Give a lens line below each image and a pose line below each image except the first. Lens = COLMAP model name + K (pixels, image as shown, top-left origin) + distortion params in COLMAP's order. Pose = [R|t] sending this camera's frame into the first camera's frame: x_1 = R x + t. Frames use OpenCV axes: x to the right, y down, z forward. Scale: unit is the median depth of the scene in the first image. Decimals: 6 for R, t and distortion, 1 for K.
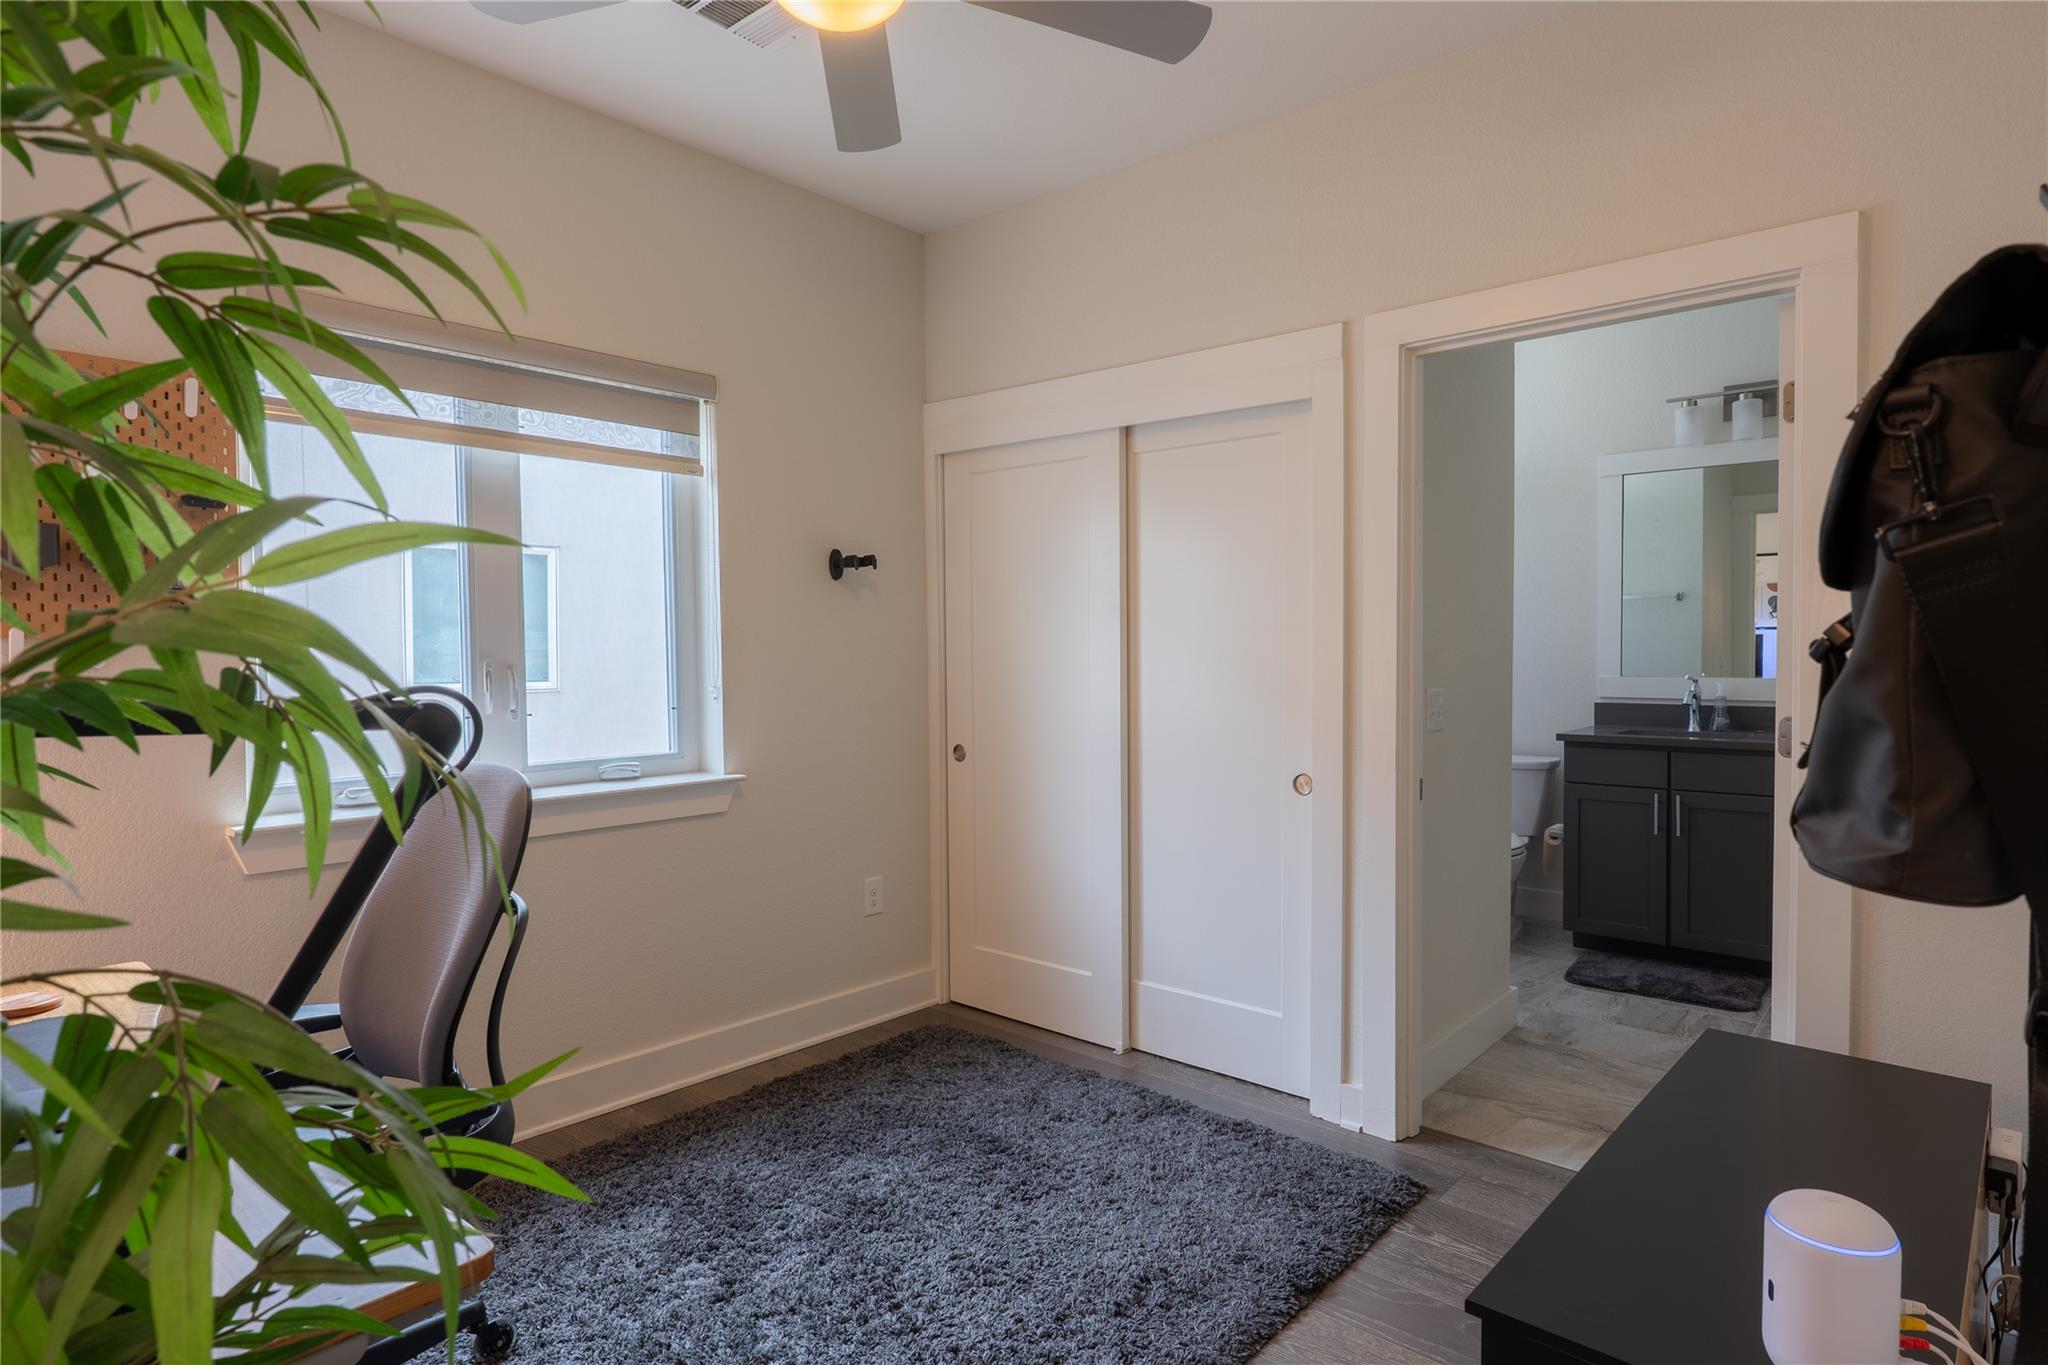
lens RADIAL K [[1123.3, 0, 1023.2], [0, 1123.3, 683.1], [0, 0, 1]] dist [-0.001873, 0.003592]
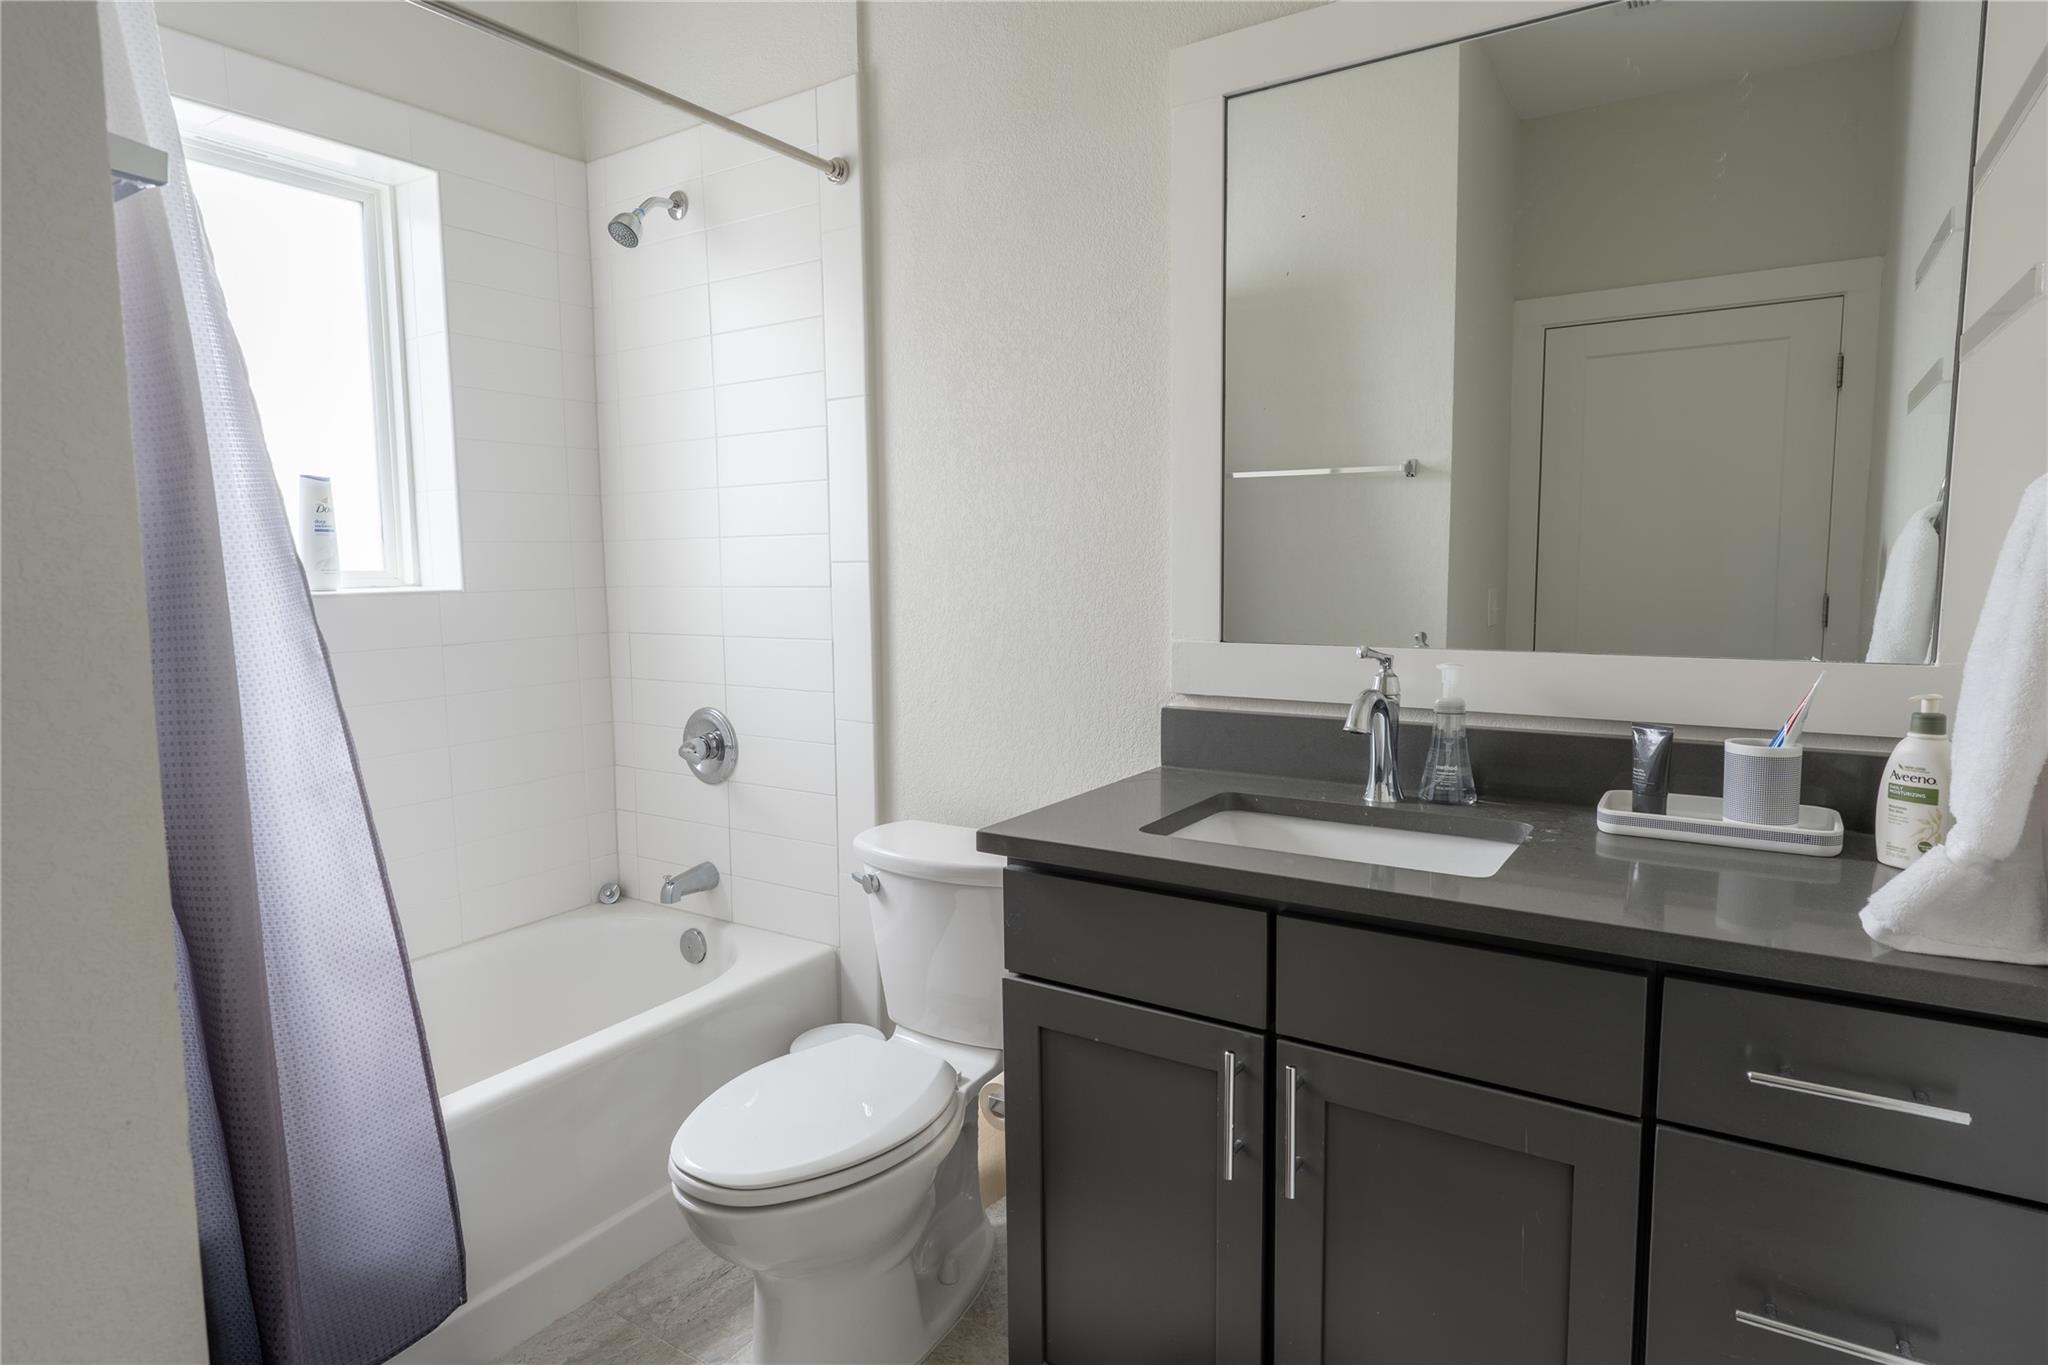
lens RADIAL K [[1123.3, 0, 1023.2], [0, 1123.3, 683.1], [0, 0, 1]] dist [-0.001873, 0.003592]
pose [[0.988426, -0.015718, 0.150885, 0.602707], [0.004724, 0.997324, 0.072950, -0.028295], [-0.151628, -0.071393, 0.985856, 0.932808]]
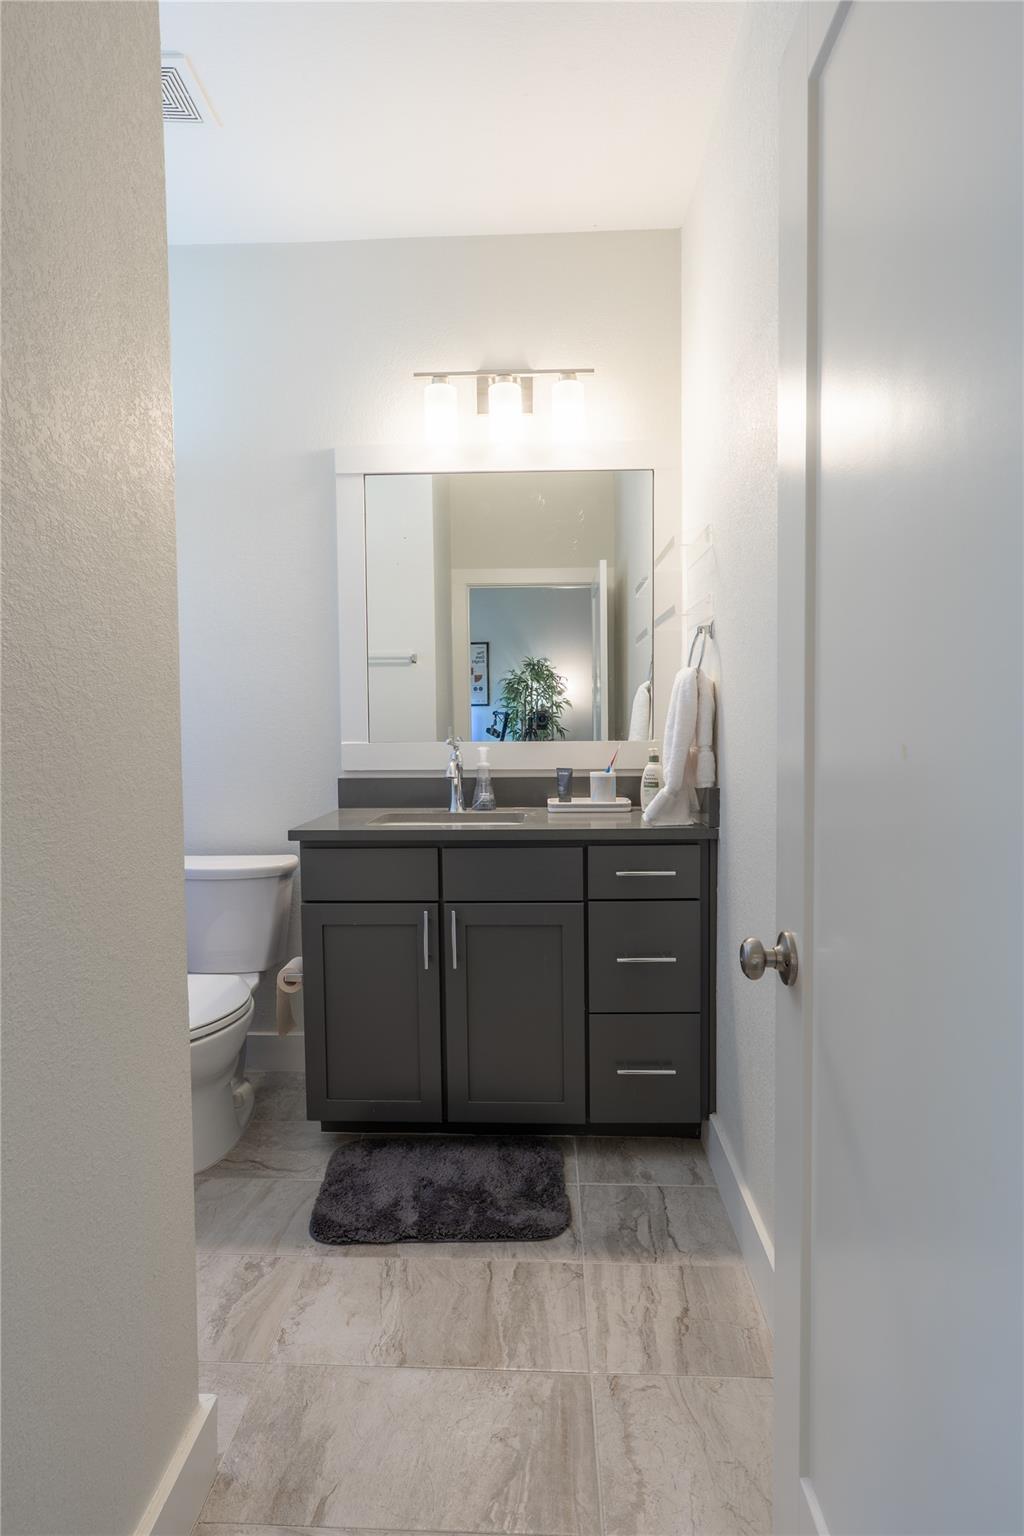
lens RADIAL K [[842.5, 0, 521.7], [0, 842.5, 769.9], [0, 0, 1]] dist [-0.001873, 0.003592]
pose [[0.768749, -0.039131, 0.638353, 0.365836], [0.021586, 0.999145, 0.035252, -0.006574], [-0.639186, -0.013320, 0.768936, 0.733412]]
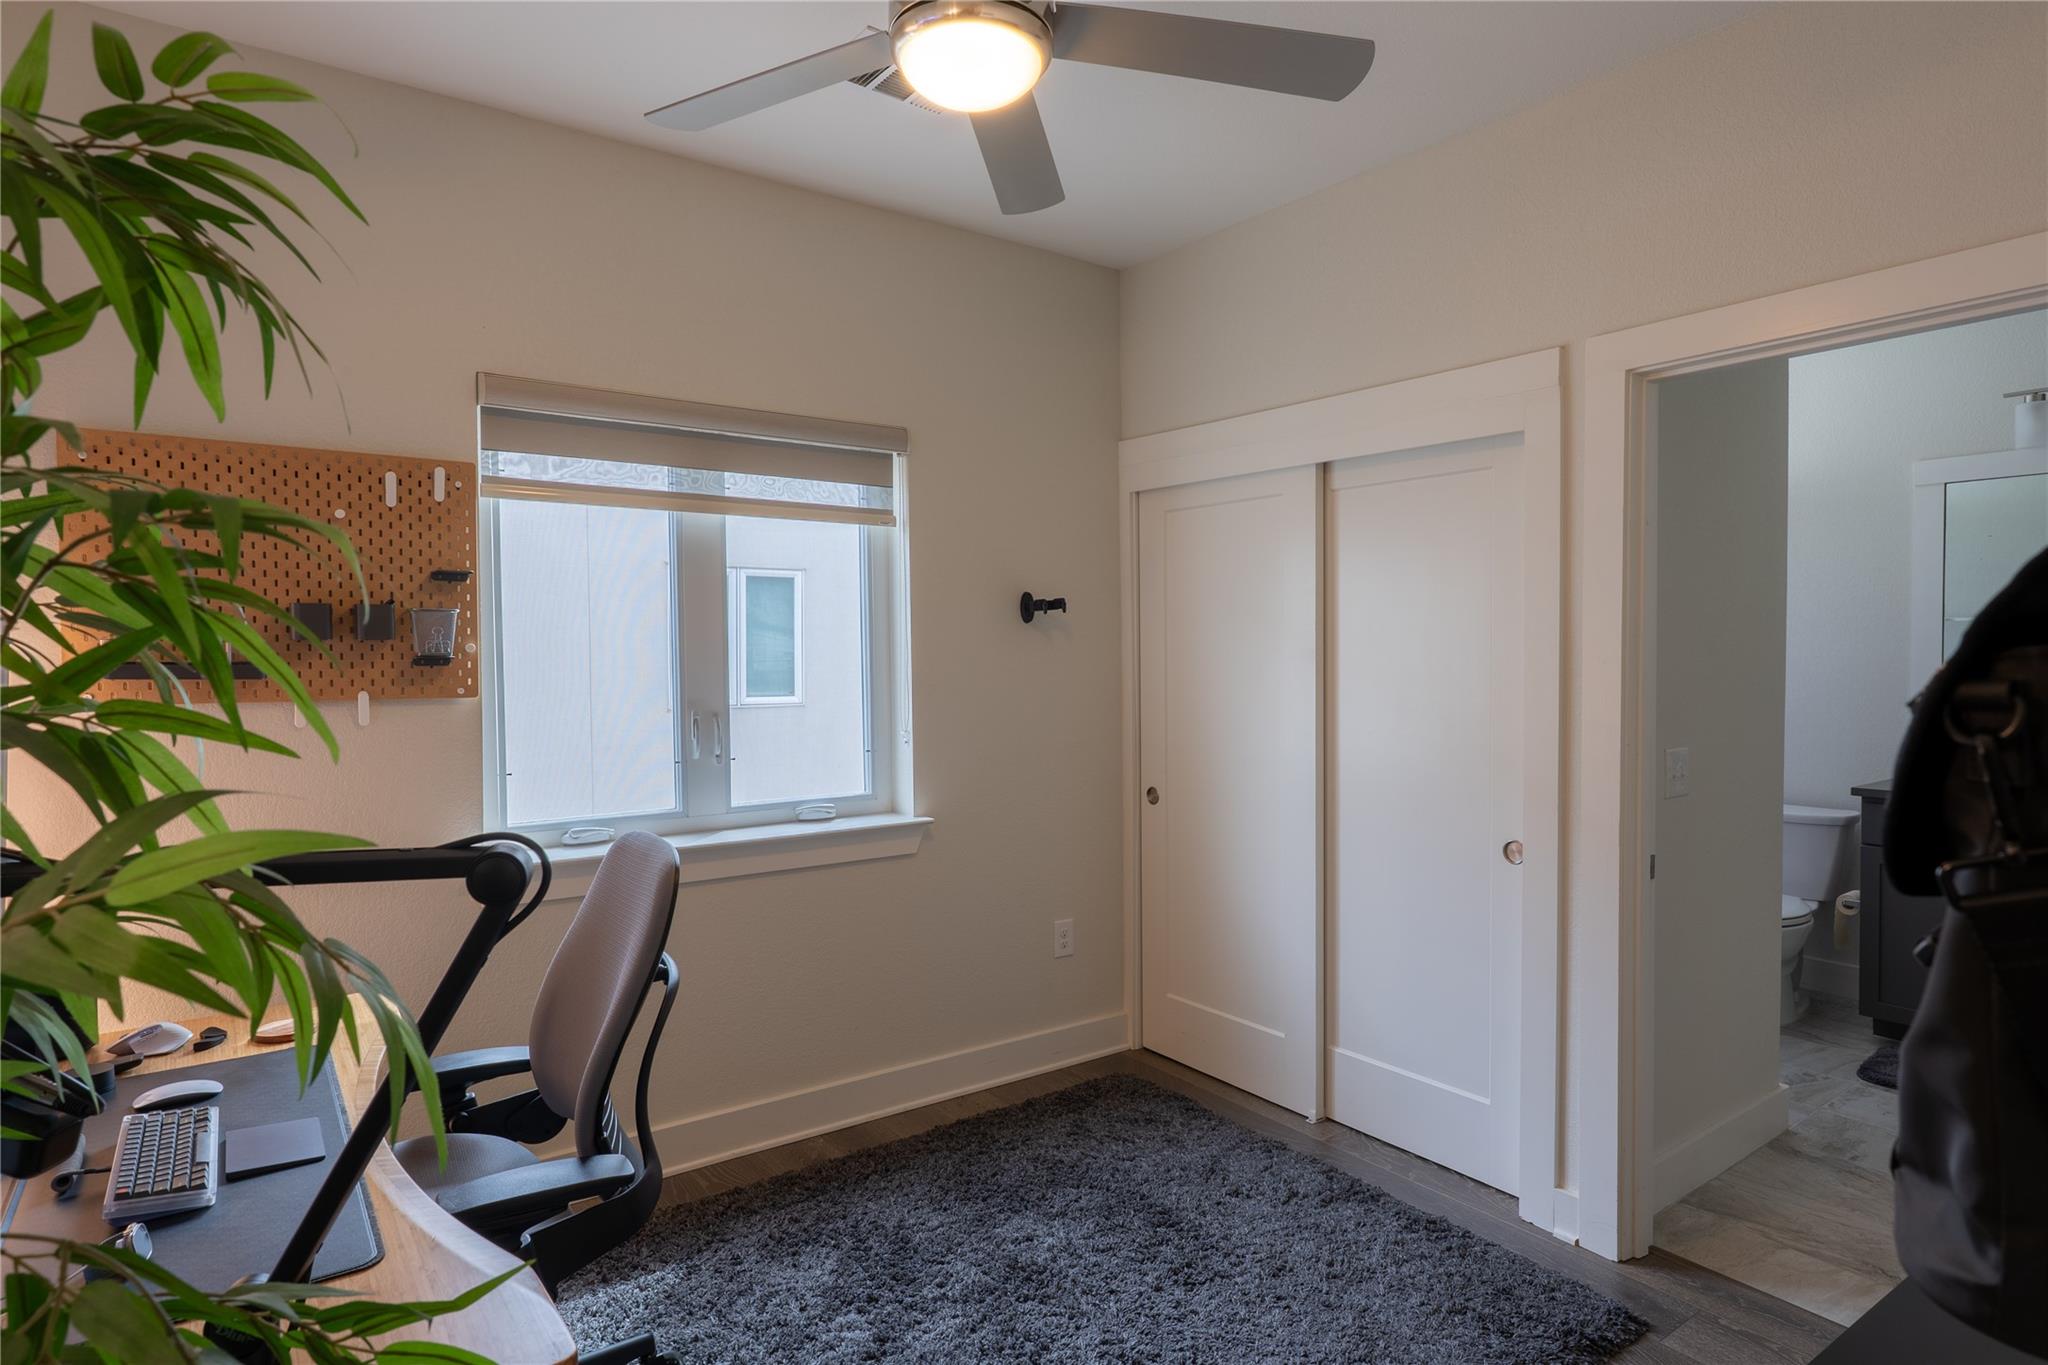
lens RADIAL K [[1123.3, 0, 1023.2], [0, 1123.3, 683.1], [0, 0, 1]] dist [-0.001873, 0.003592]
pose [[0.975855, 0.006979, -0.218309, 0.055343], [-0.006949, 0.999975, 0.000906, -0.043565], [0.218310, 0.000633, 0.975879, 0.022382]]
